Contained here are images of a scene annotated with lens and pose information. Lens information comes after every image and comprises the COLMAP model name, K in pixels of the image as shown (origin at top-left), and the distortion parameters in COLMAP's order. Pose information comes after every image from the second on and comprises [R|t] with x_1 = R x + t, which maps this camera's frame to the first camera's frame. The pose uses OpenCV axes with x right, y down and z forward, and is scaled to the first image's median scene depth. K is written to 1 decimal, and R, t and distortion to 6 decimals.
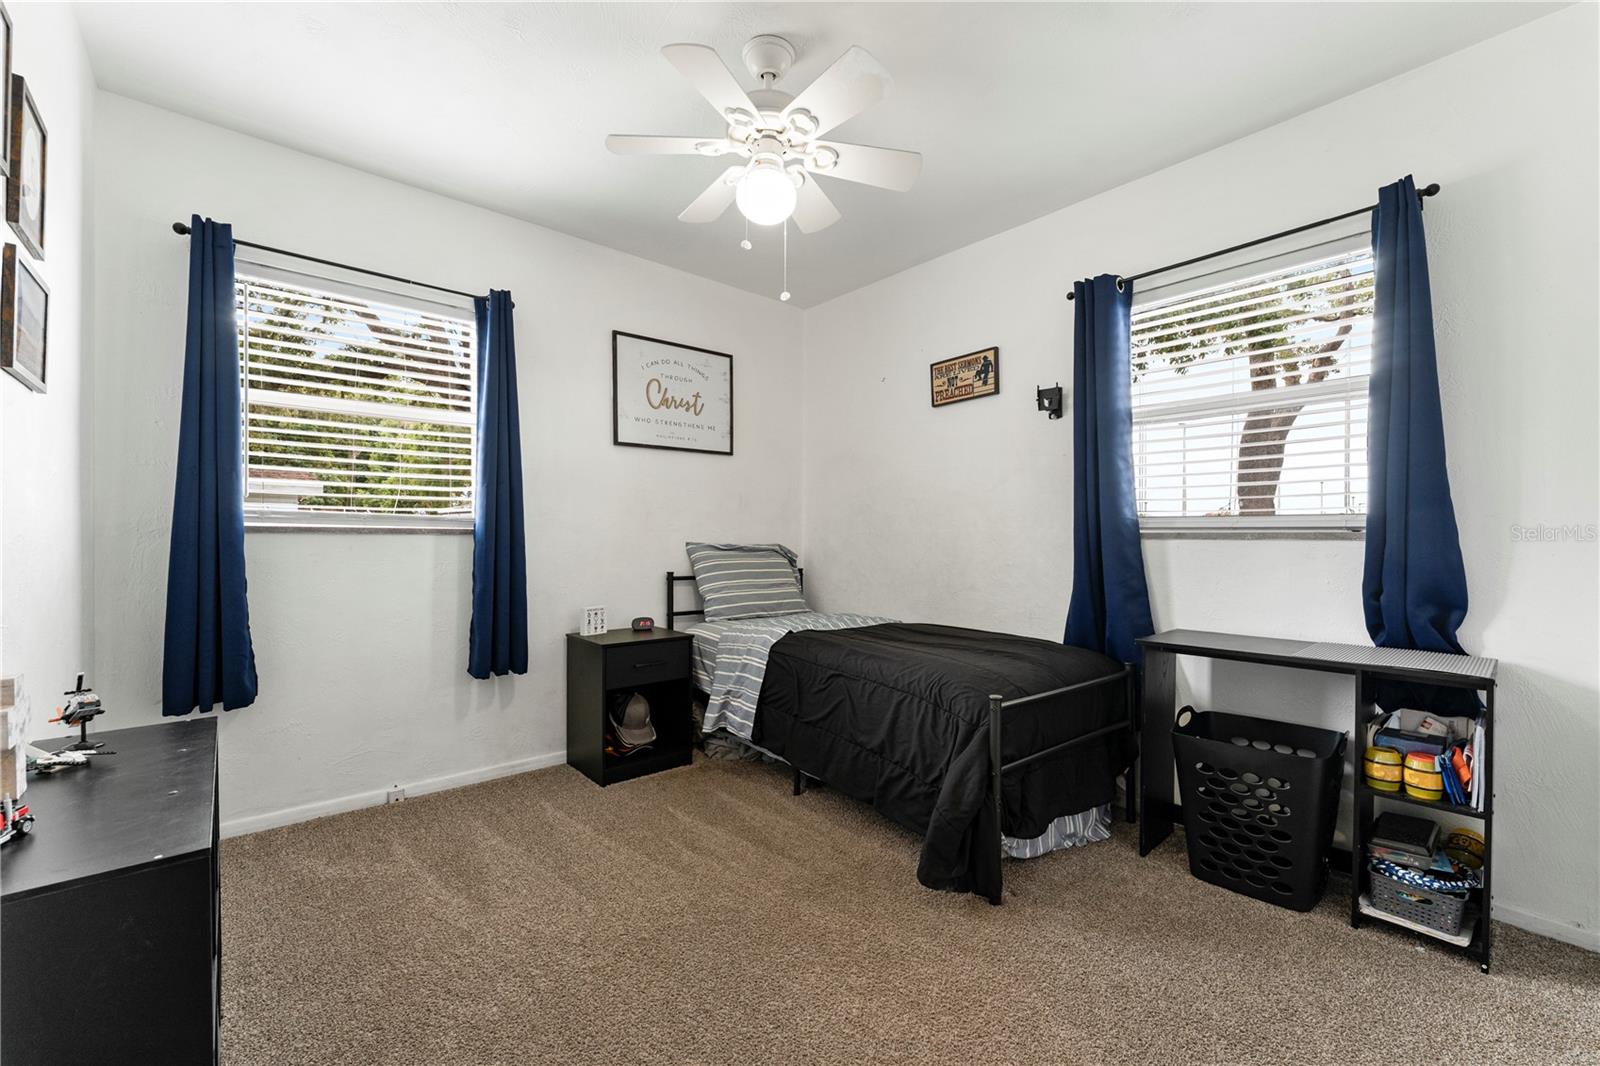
lens RADIAL K [[642.1, 0, 798.1], [0, 642.1, 544.7], [0, 0, 1]] dist [-0.000479, -0.000294]
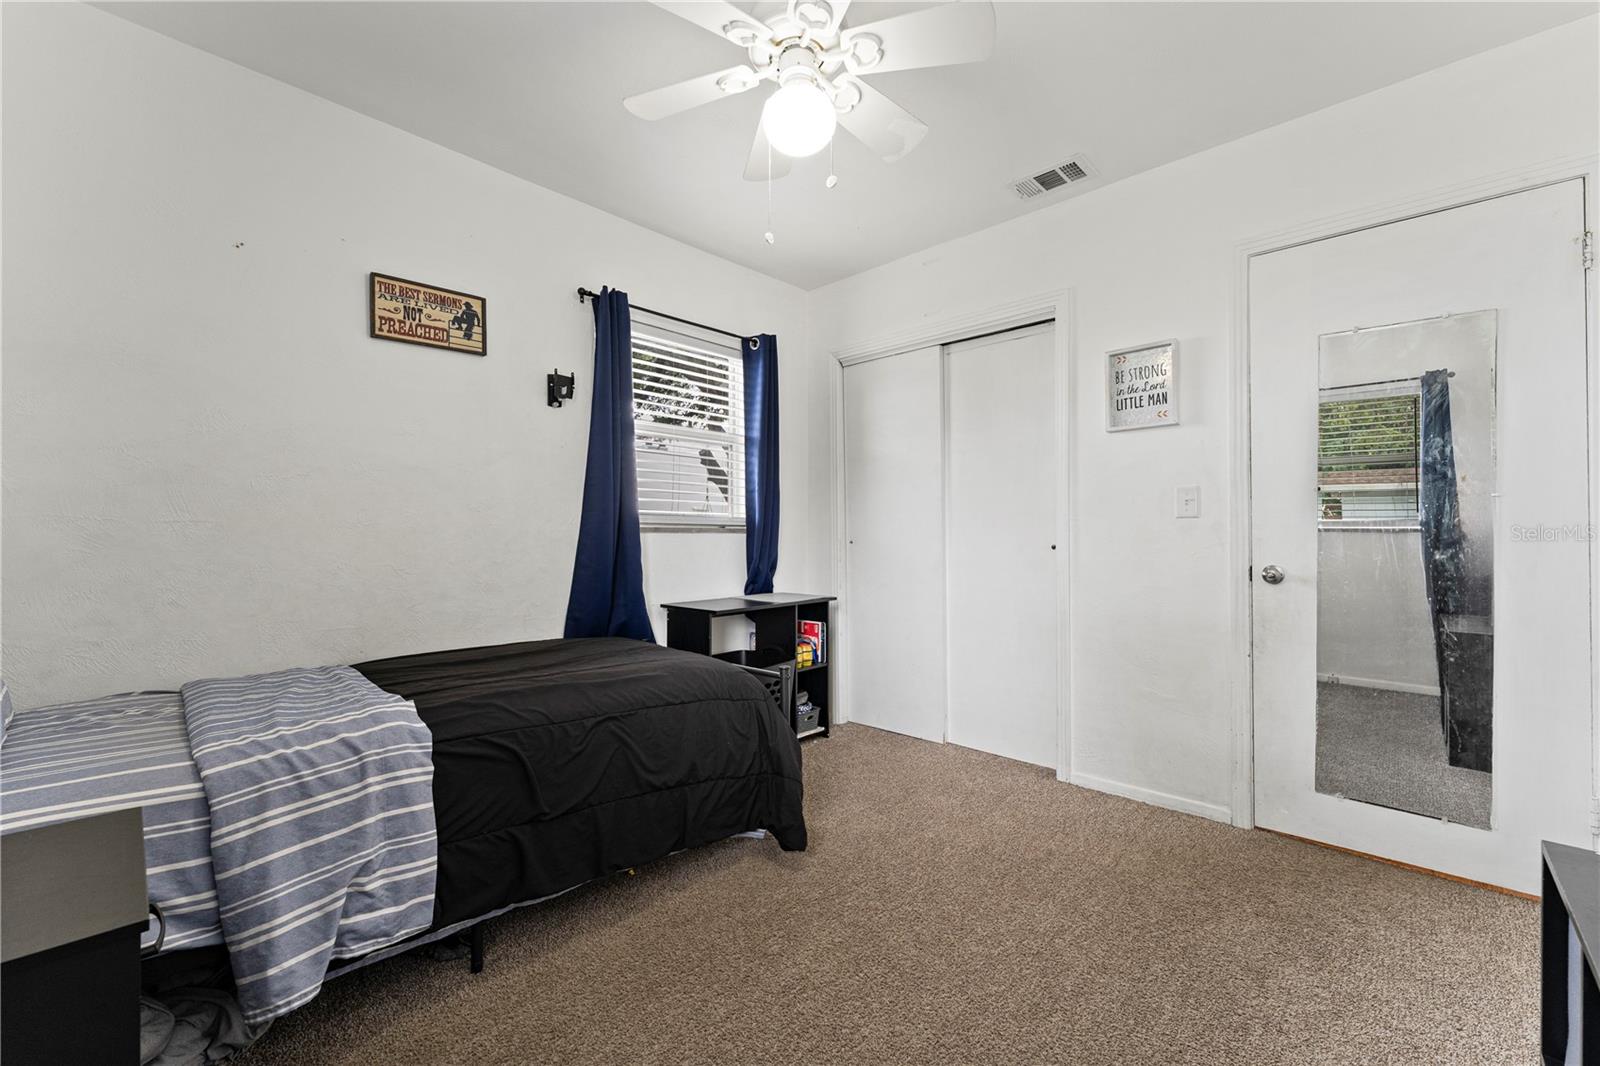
lens RADIAL K [[642.1, 0, 798.1], [0, 642.1, 544.7], [0, 0, 1]] dist [-0.000479, -0.000294]
pose [[-0.084974, -0.019961, 0.996183, -0.541393], [0.010008, 0.999732, 0.020886, -0.008024], [-0.996333, 0.011745, -0.084751, 0.671310]]
